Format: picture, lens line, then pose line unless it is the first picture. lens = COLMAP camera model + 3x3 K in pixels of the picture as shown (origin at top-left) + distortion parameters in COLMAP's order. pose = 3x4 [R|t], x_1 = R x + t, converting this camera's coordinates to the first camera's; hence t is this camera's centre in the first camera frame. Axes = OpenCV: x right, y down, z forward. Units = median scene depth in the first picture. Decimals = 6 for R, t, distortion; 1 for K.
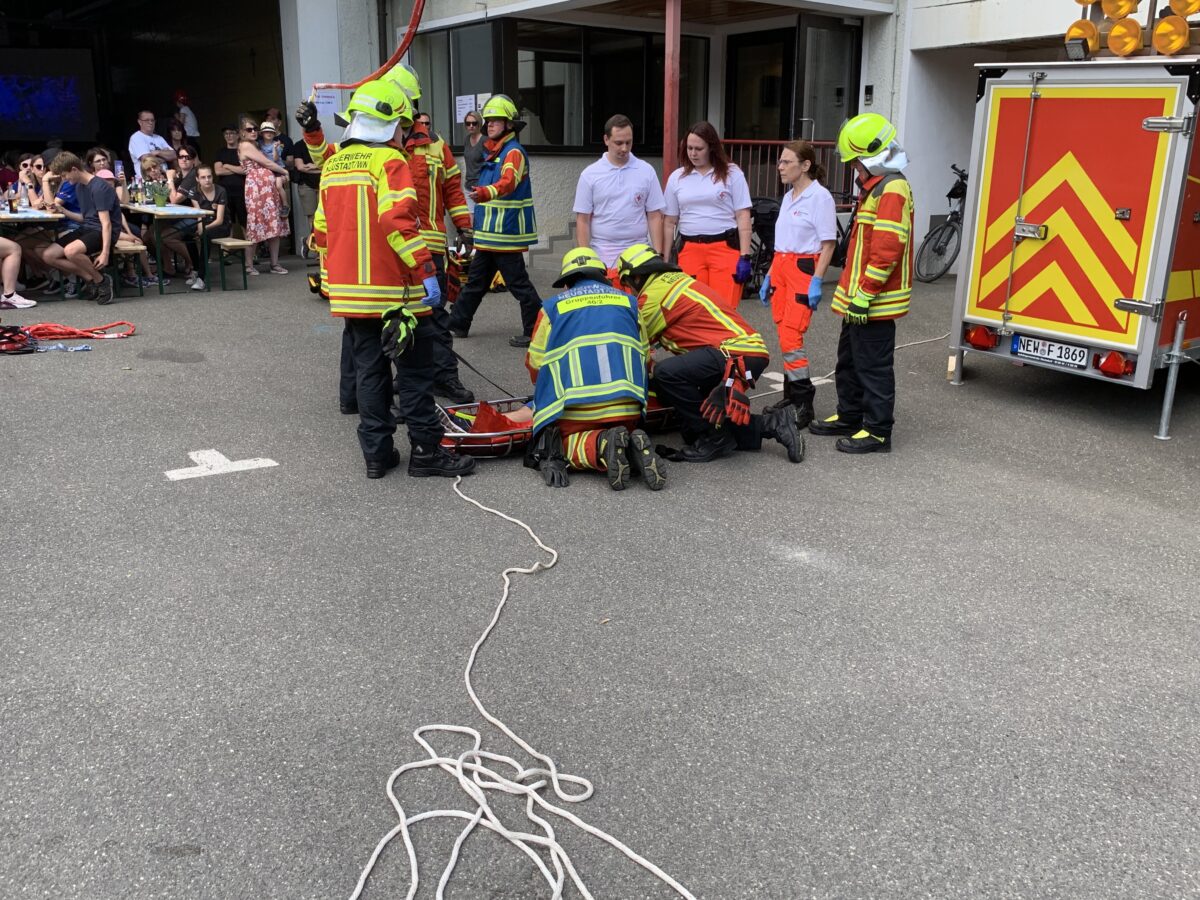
lens RADIAL K [[1098.4, 0, 600.0], [0, 1098.4, 450.0], [0, 0, 1]] dist [0.001019, 0.019733]
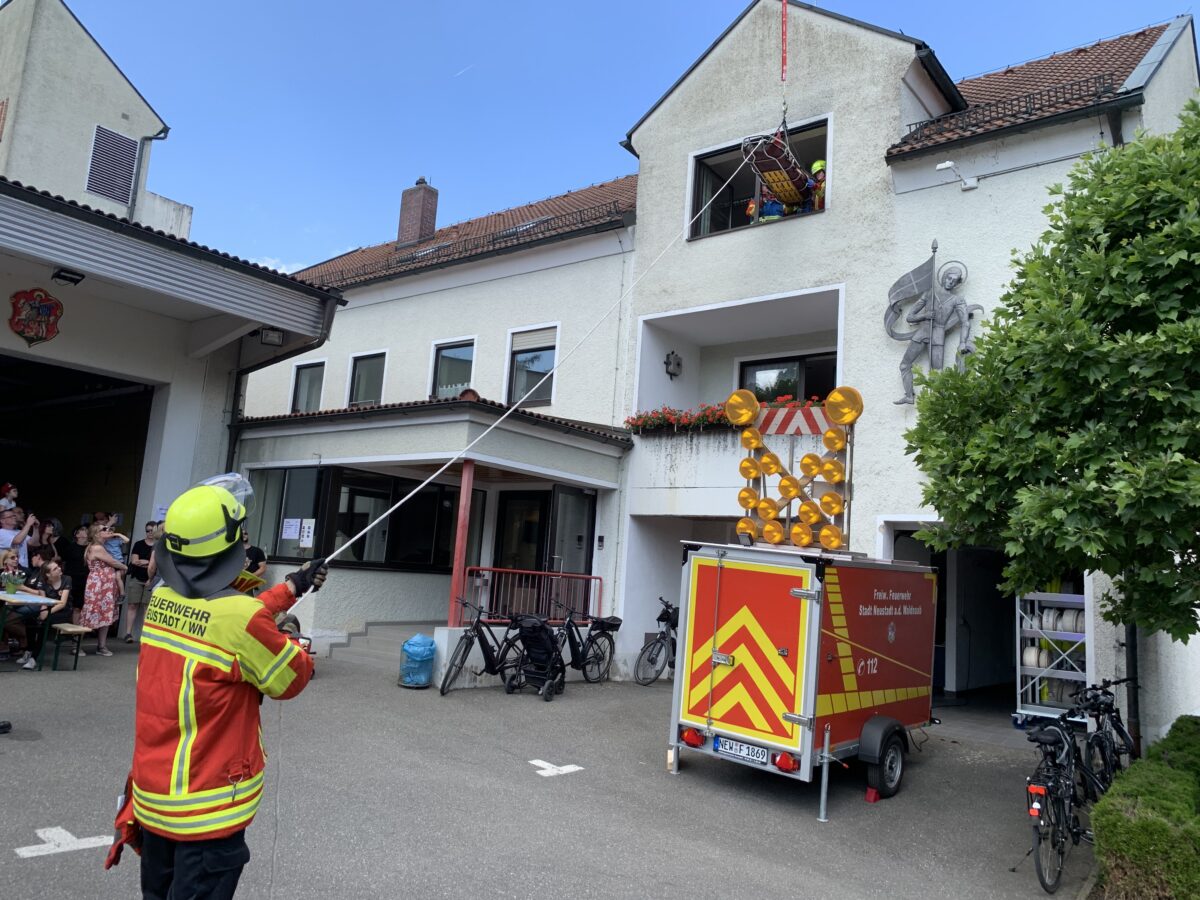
lens RADIAL K [[887.3, 0, 592.6], [0, 887.3, 447.3], [0, 0, 1]] dist [0.043427, -0.048671]
pose [[0.970025, 0.100290, 0.221345, -0.050920], [-0.007344, 0.922546, -0.385817, -0.007794], [-0.242895, 0.372627, 0.895629, -0.084307]]
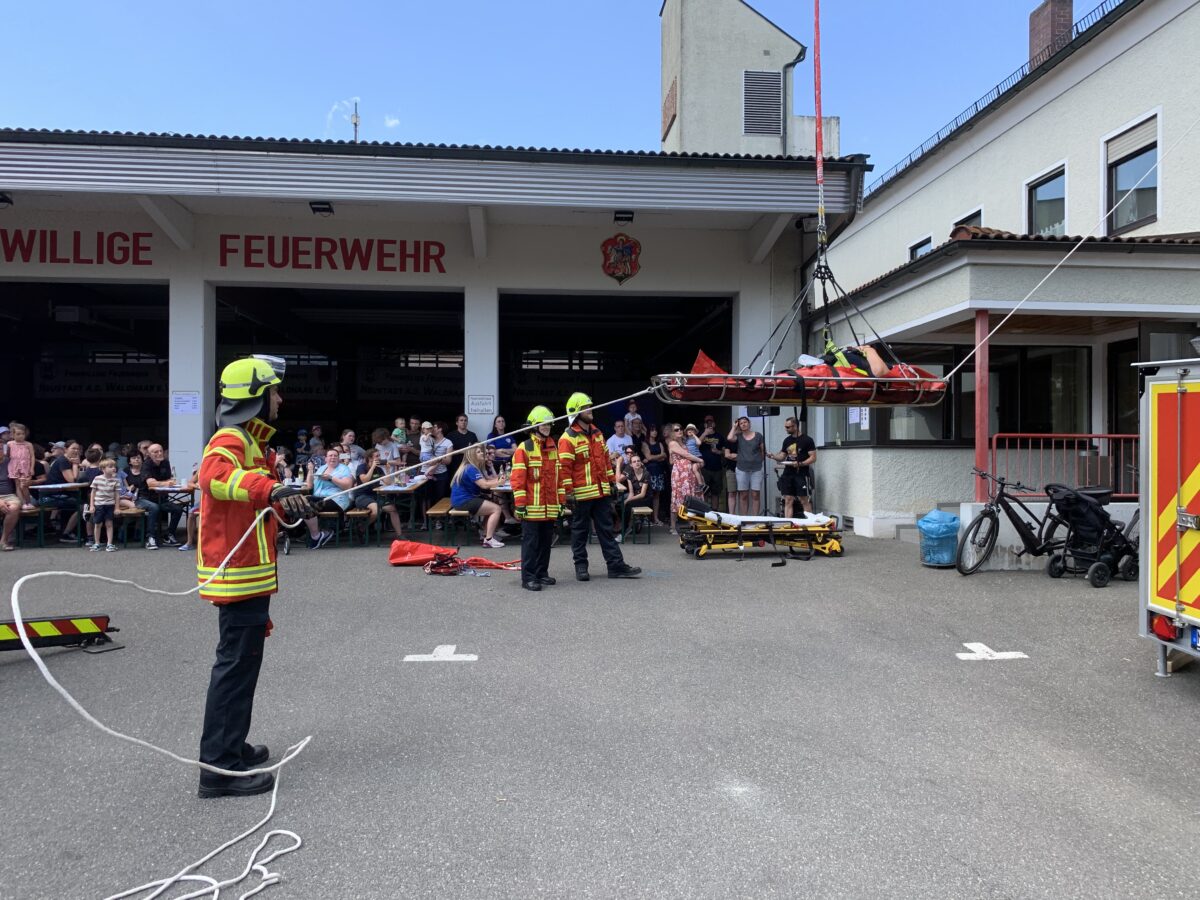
lens RADIAL K [[887.3, 0, 592.6], [0, 887.3, 447.3], [0, 0, 1]] dist [0.043427, -0.048671]
pose [[0.851048, -0.004061, -0.525072, 0.353343], [-0.132513, 0.965943, -0.222251, -0.013188], [0.508092, 0.258725, 0.821525, 0.046522]]
